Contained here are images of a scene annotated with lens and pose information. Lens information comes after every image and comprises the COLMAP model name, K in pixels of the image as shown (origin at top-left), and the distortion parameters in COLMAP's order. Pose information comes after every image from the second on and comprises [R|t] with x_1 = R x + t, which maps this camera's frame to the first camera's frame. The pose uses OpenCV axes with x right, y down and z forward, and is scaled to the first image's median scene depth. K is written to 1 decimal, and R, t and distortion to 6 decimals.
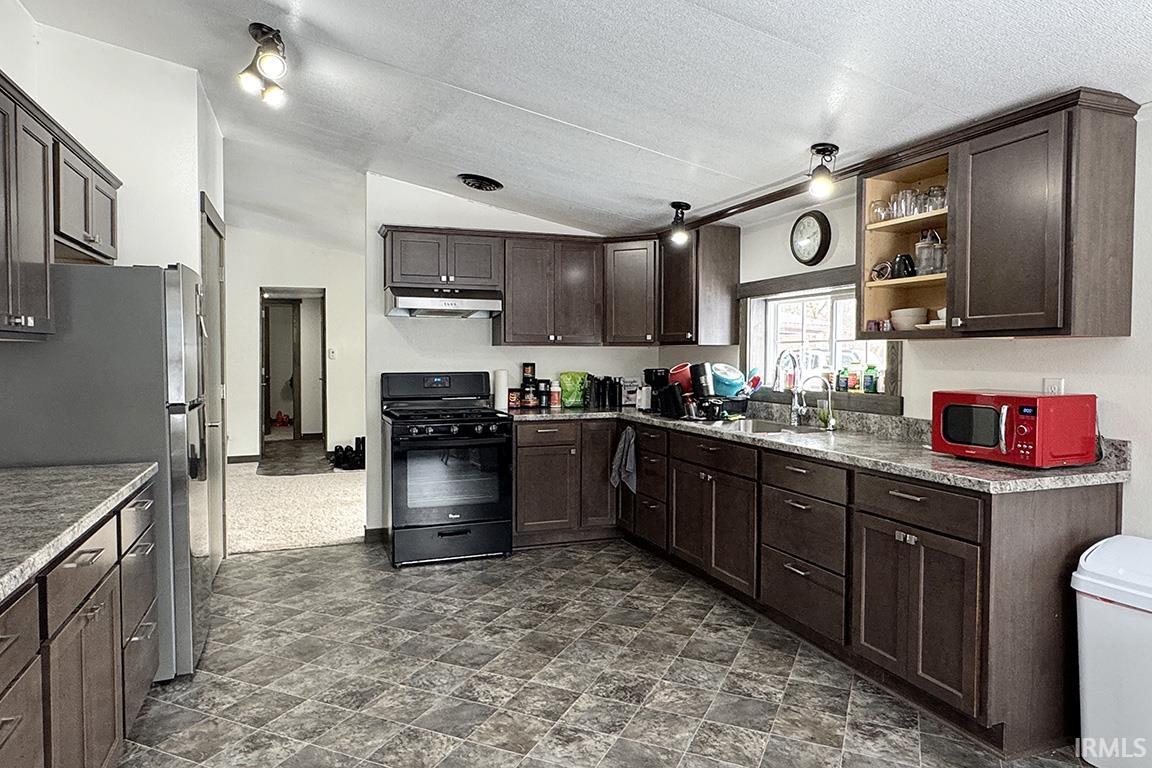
lens RADIAL K [[719.1, 0, 572.9], [0, 719.1, 378.5], [0, 0, 1]] dist [0.037022, -0.000178]
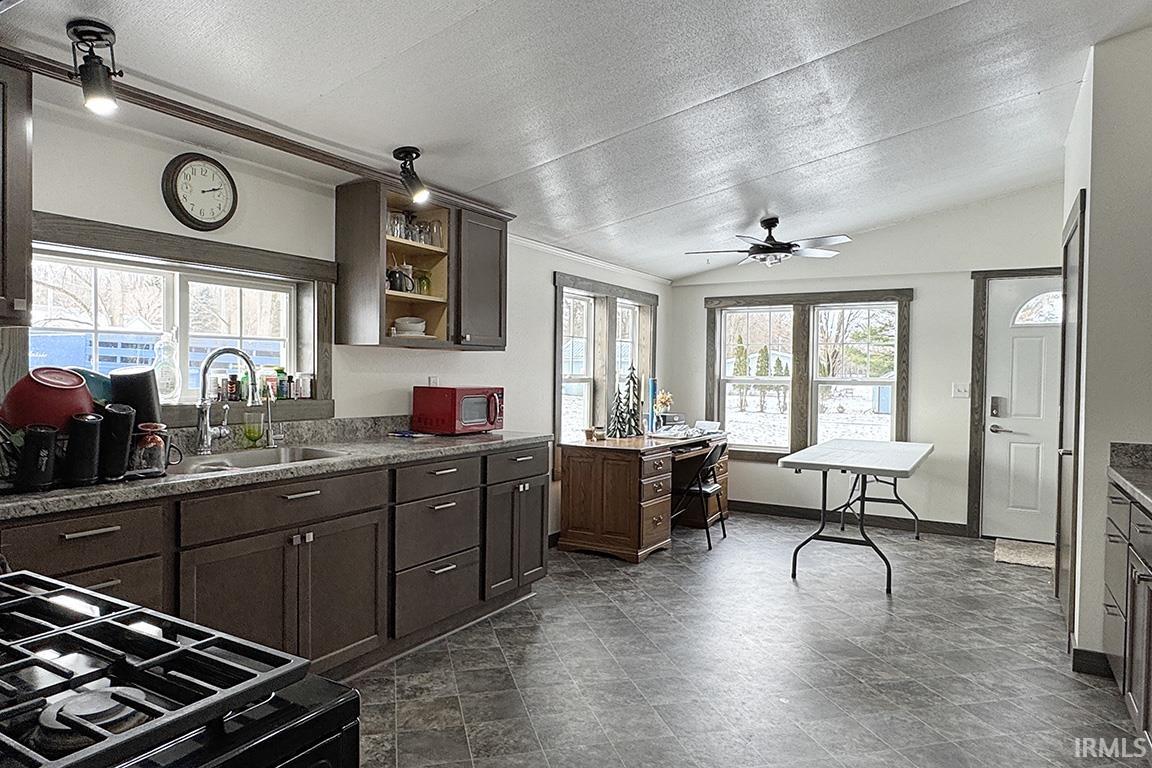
lens RADIAL K [[698.5, 0, 535.0], [0, 698.5, 385.6], [0, 0, 1]] dist [-0.055378, 0.001615]
pose [[-0.578923, -0.031374, 0.814779, -0.624110], [0.003280, 0.999162, 0.040804, -0.039870], [-0.815376, 0.026295, -0.578335, 1.632738]]
